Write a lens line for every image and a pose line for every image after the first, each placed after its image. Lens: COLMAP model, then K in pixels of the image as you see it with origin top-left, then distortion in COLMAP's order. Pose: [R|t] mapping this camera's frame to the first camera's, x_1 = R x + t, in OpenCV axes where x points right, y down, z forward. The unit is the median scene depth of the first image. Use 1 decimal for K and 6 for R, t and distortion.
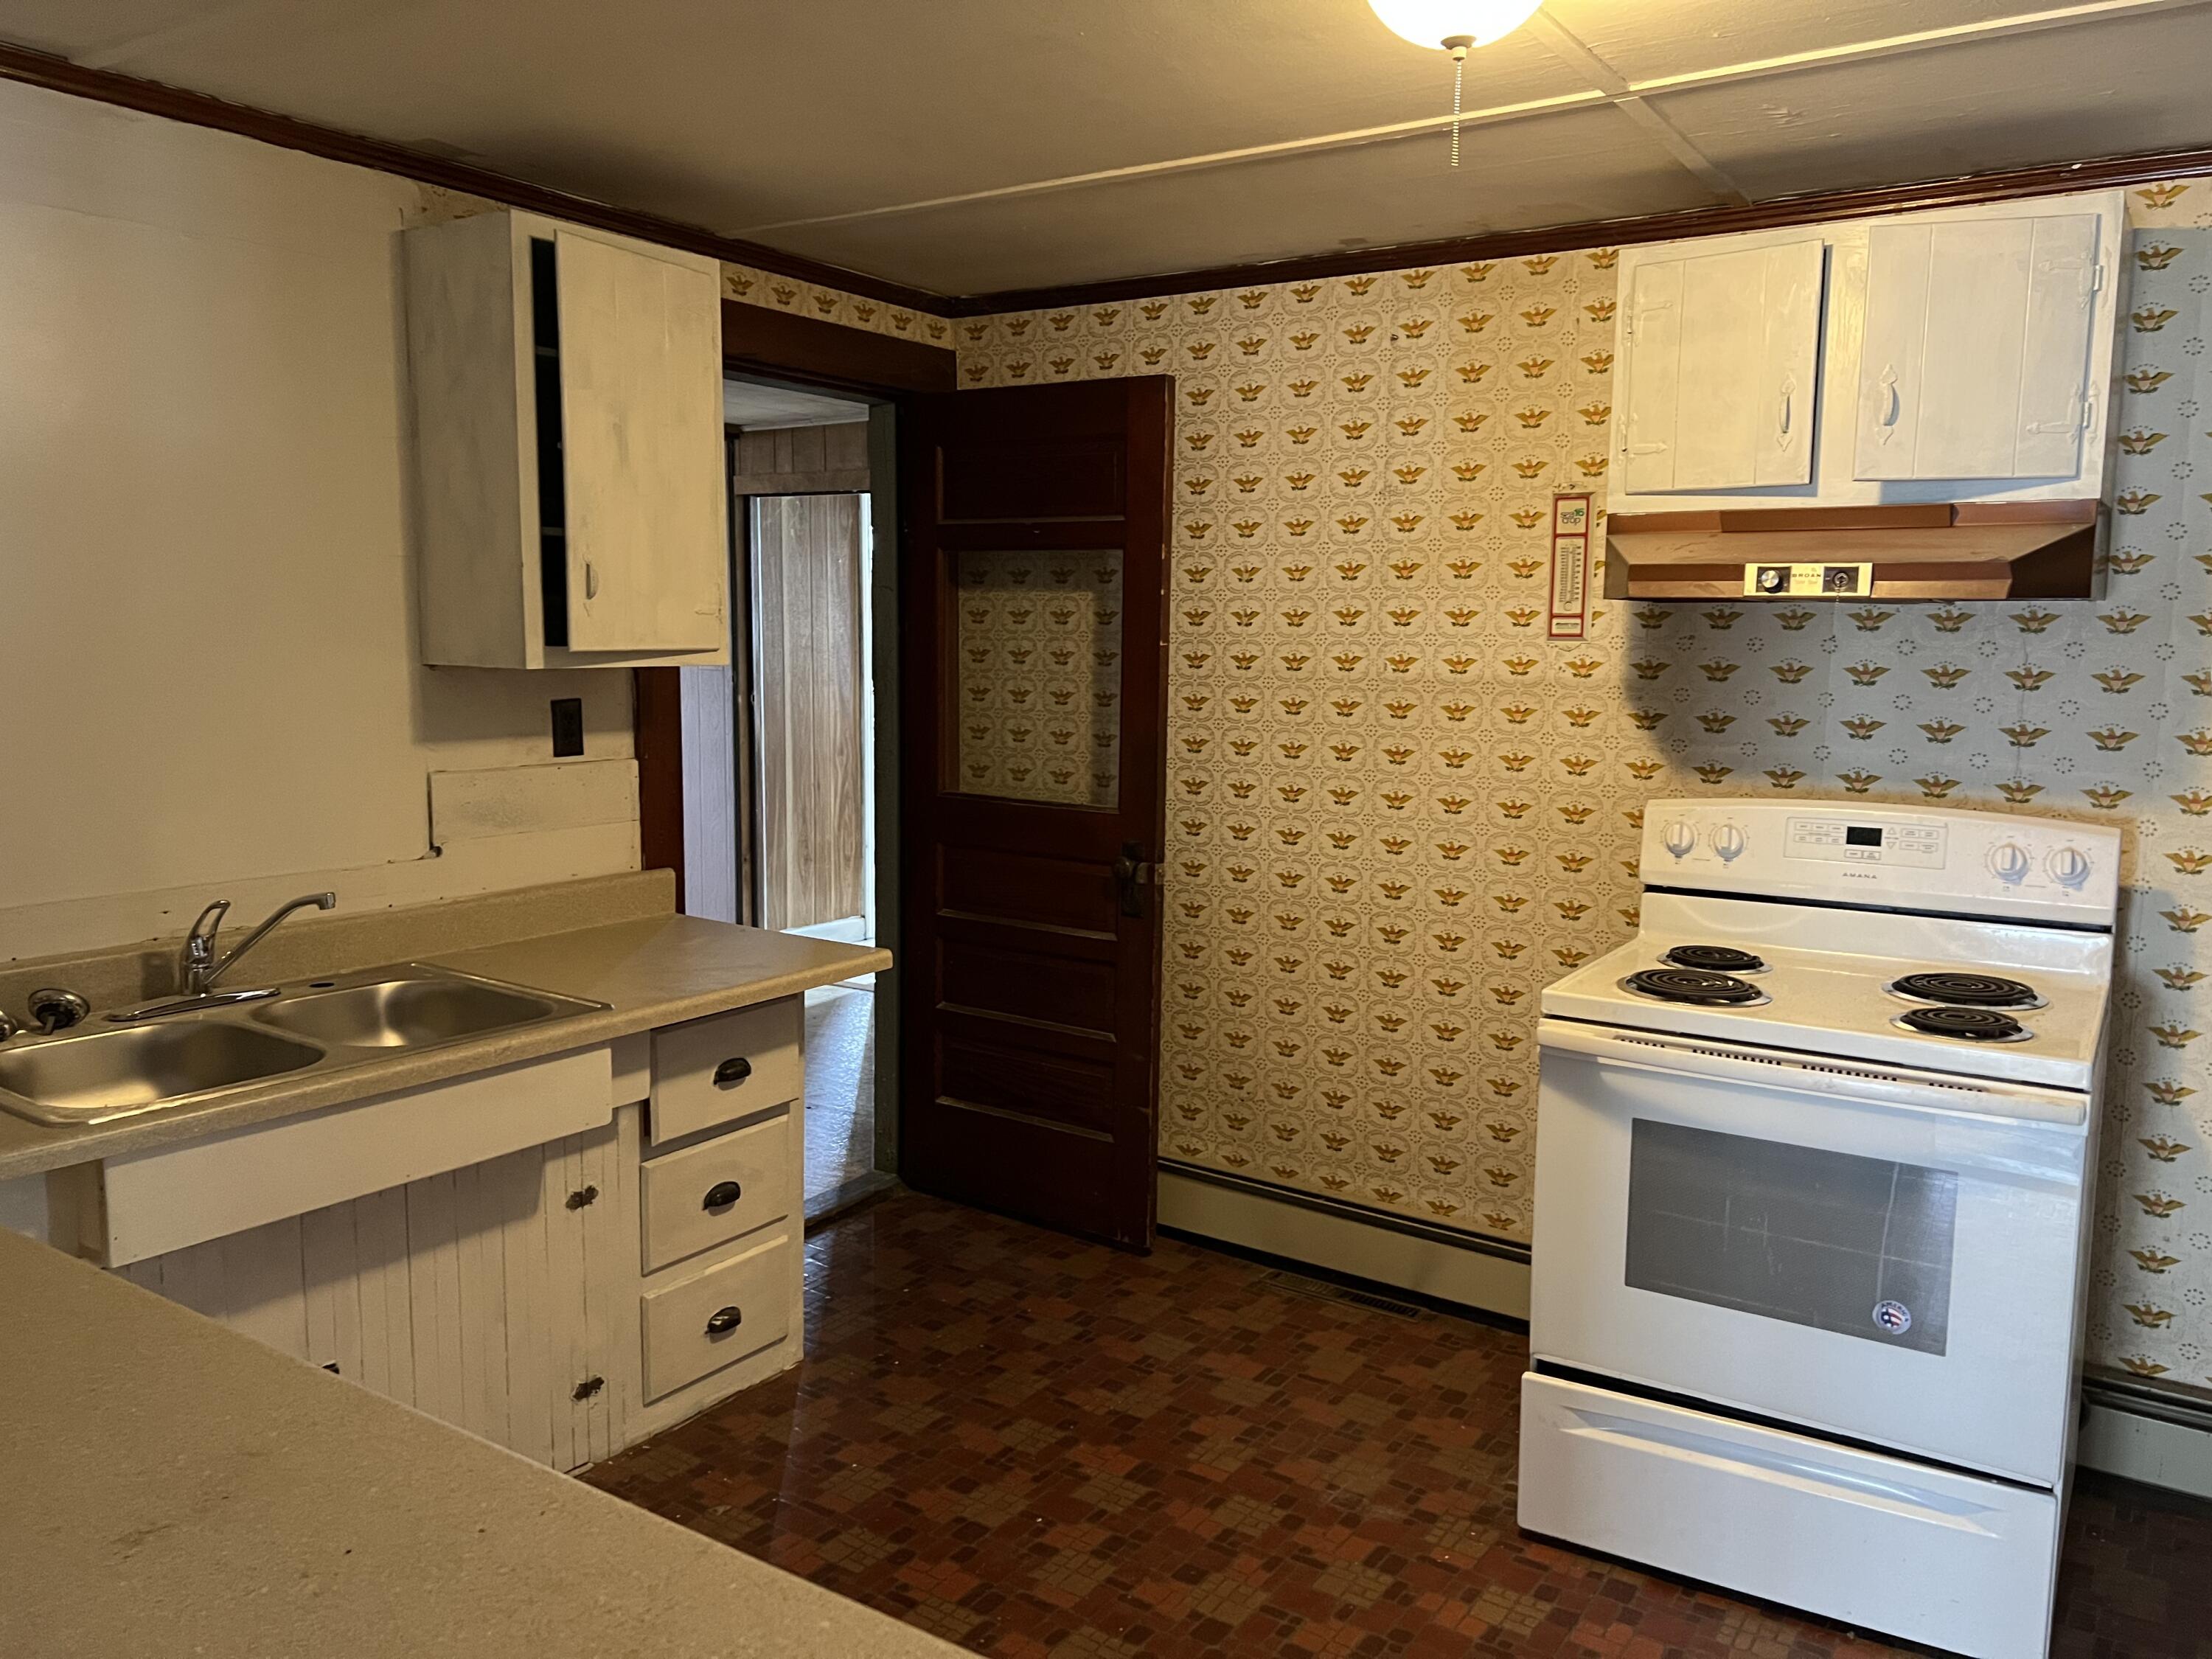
lens RADIAL K [[1650.3, 0, 1108.2], [0, 1650.3, 818.0], [0, 0, 1]] dist [0.026566, -0.018952]
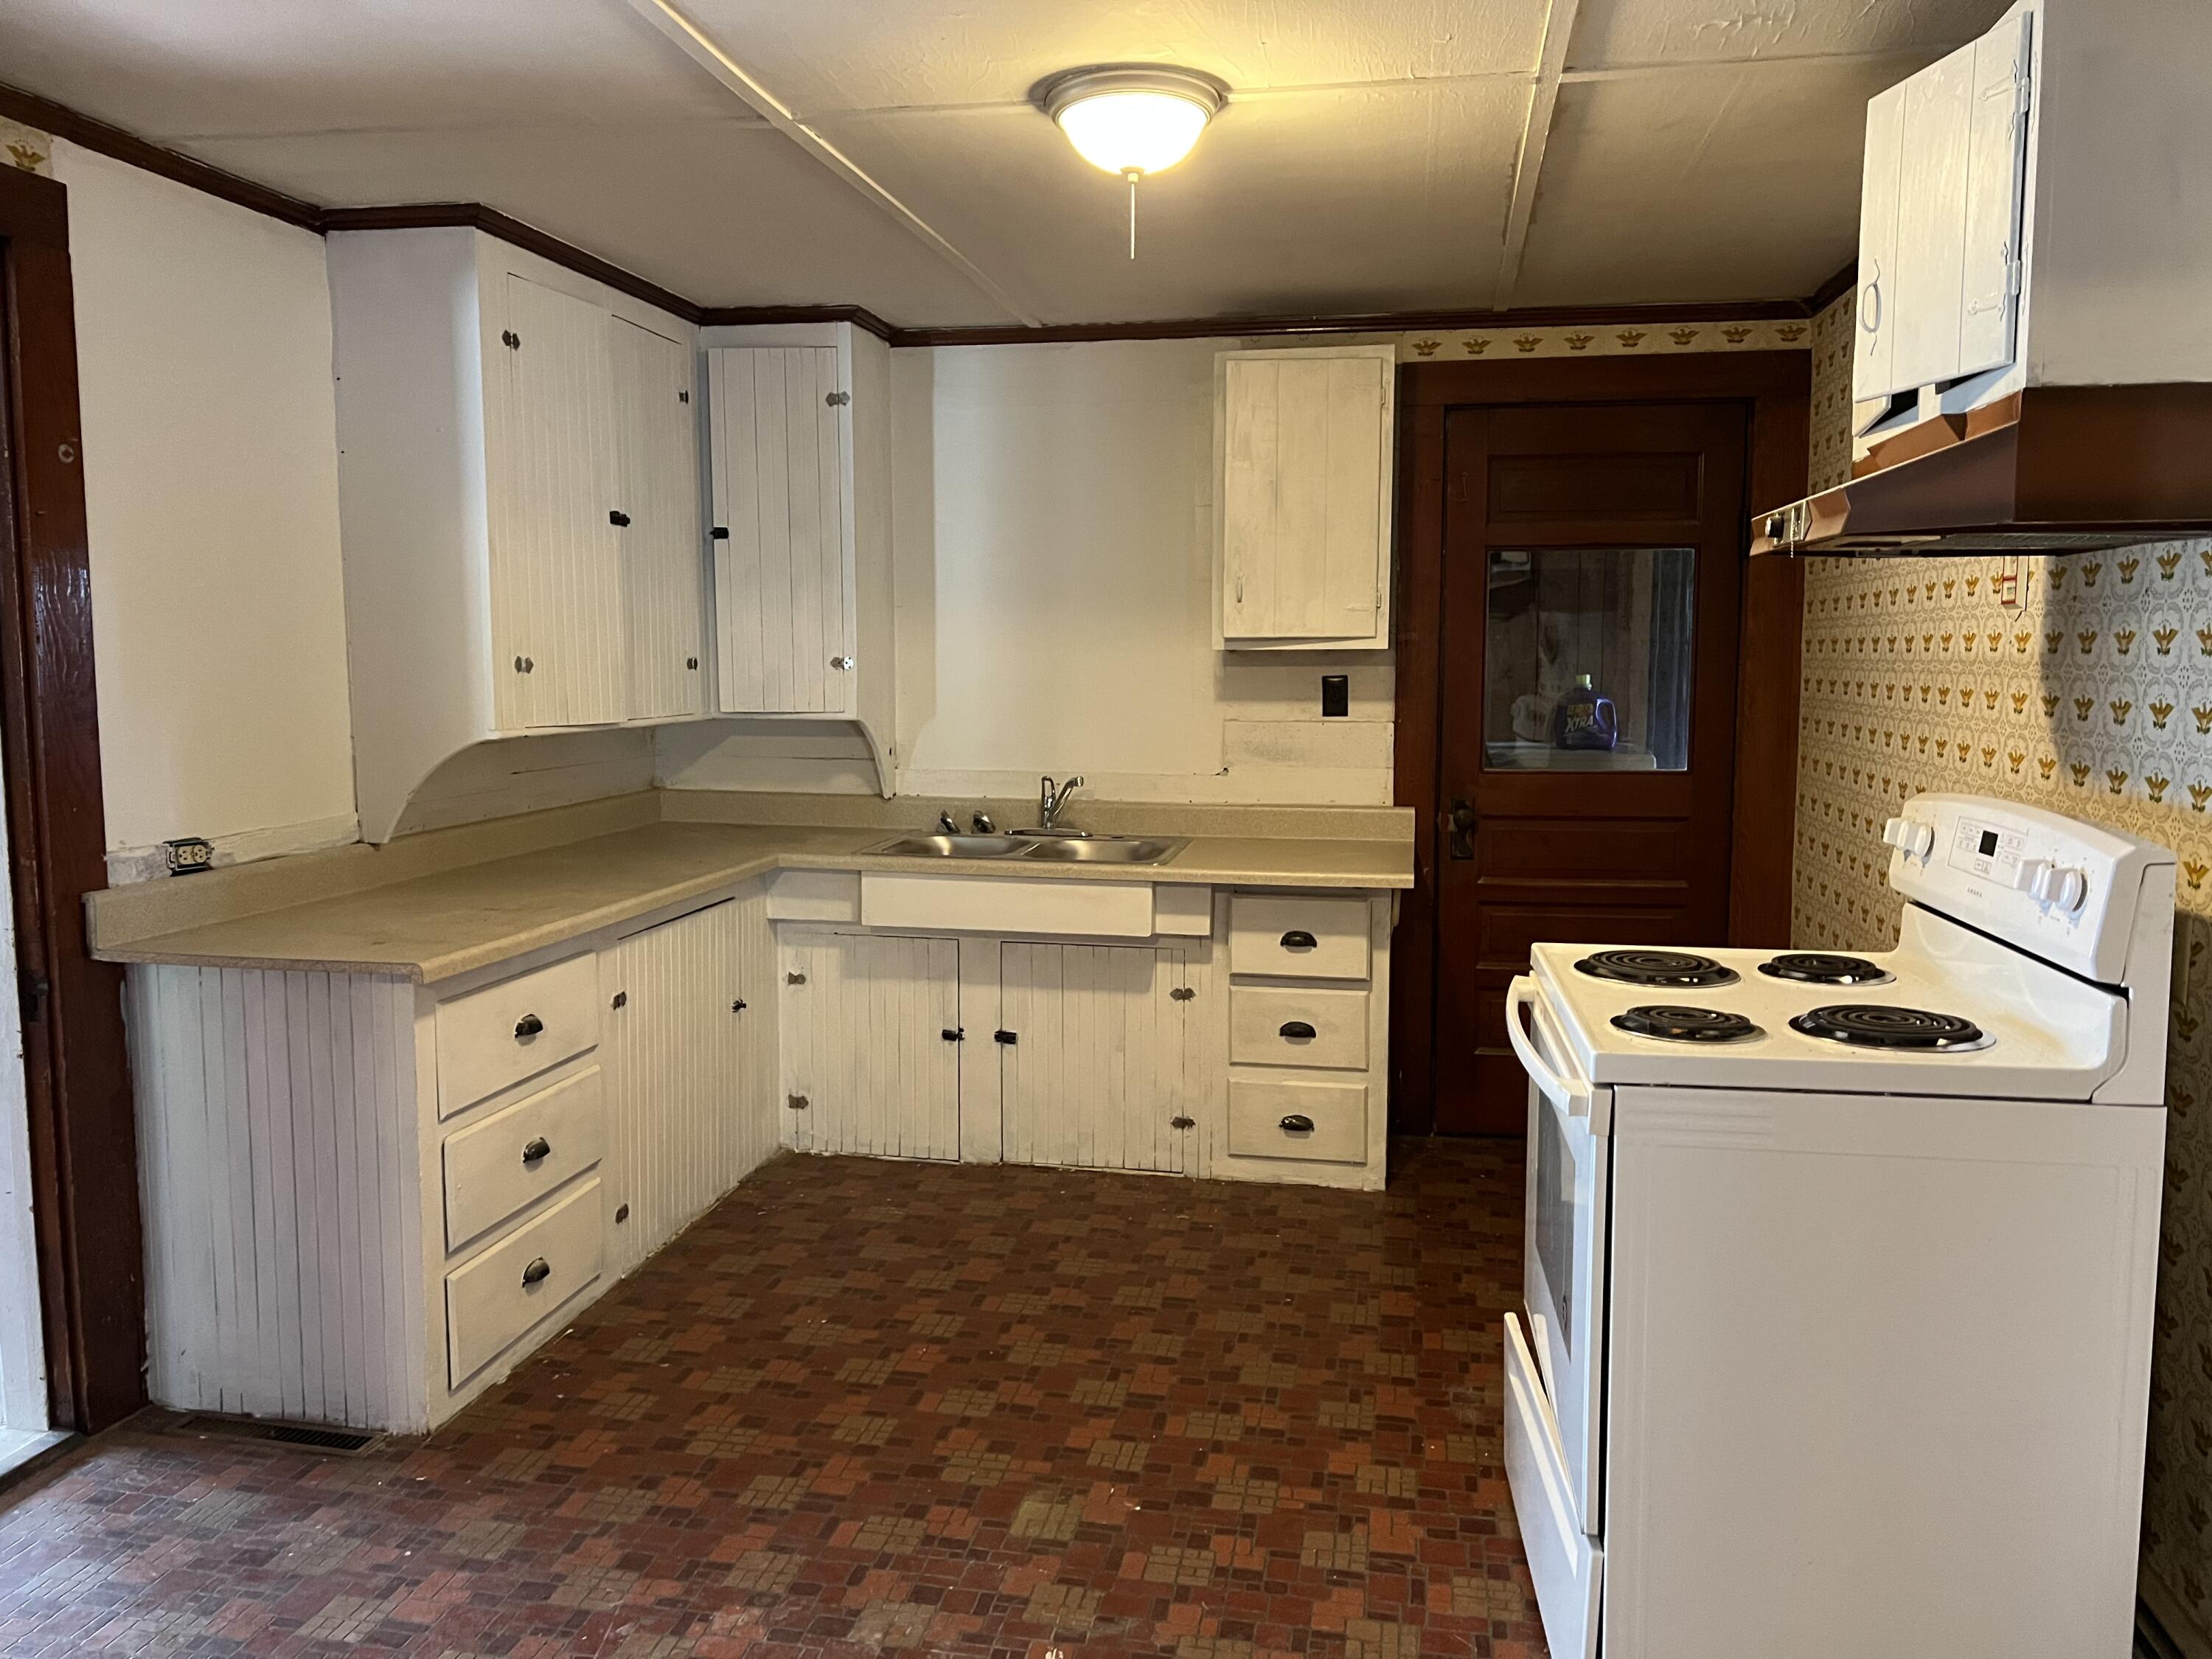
lens RADIAL K [[1650.3, 0, 1100.5], [0, 1650.3, 831.2], [0, 0, 1]] dist [0.026566, -0.018952]
pose [[0.377491, 0.088687, -0.921757, 0.920895], [-0.107126, 0.992902, 0.051661, 0.008567], [0.919796, 0.079243, 0.384312, 0.295397]]
